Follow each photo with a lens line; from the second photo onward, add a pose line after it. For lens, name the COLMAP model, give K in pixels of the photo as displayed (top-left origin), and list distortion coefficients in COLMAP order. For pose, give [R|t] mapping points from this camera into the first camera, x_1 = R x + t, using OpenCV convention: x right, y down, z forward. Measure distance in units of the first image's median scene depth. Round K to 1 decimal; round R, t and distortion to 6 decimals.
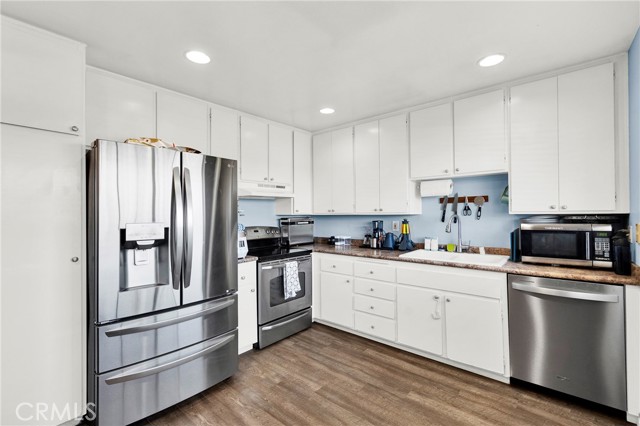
lens RADIAL K [[286.5, 0, 322.2], [0, 286.5, 212.0], [0, 0, 1]] dist [0.000865, 0.000000]
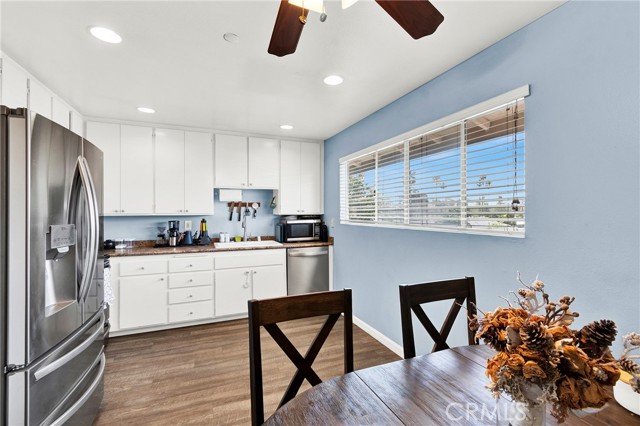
lens RADIAL K [[286.5, 0, 322.2], [0, 286.5, 212.0], [0, 0, 1]] dist [0.000865, 0.000000]
pose [[0.457121, 0.009985, 0.889349, -0.600580], [-0.004506, 0.999950, -0.008911, 0.004933], [-0.889393, 0.000066, 0.457143, 0.007219]]
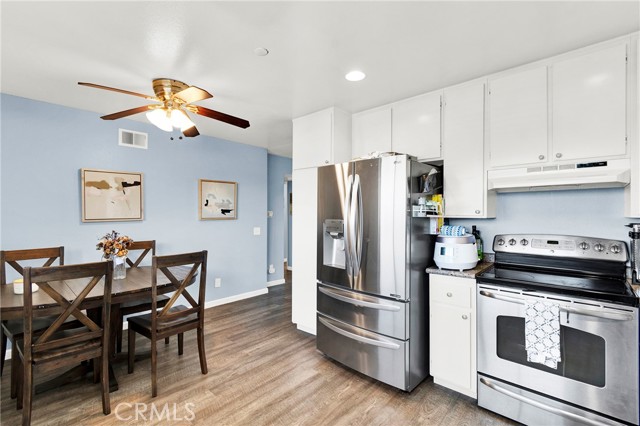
lens RADIAL K [[286.5, 0, 322.2], [0, 286.5, 212.0], [0, 0, 1]] dist [0.000865, 0.000000]
pose [[-0.034813, 0.003778, -0.999387, 0.471688], [0.001420, 0.999992, 0.003731, -0.002136], [0.999393, -0.001289, -0.034818, 0.601319]]
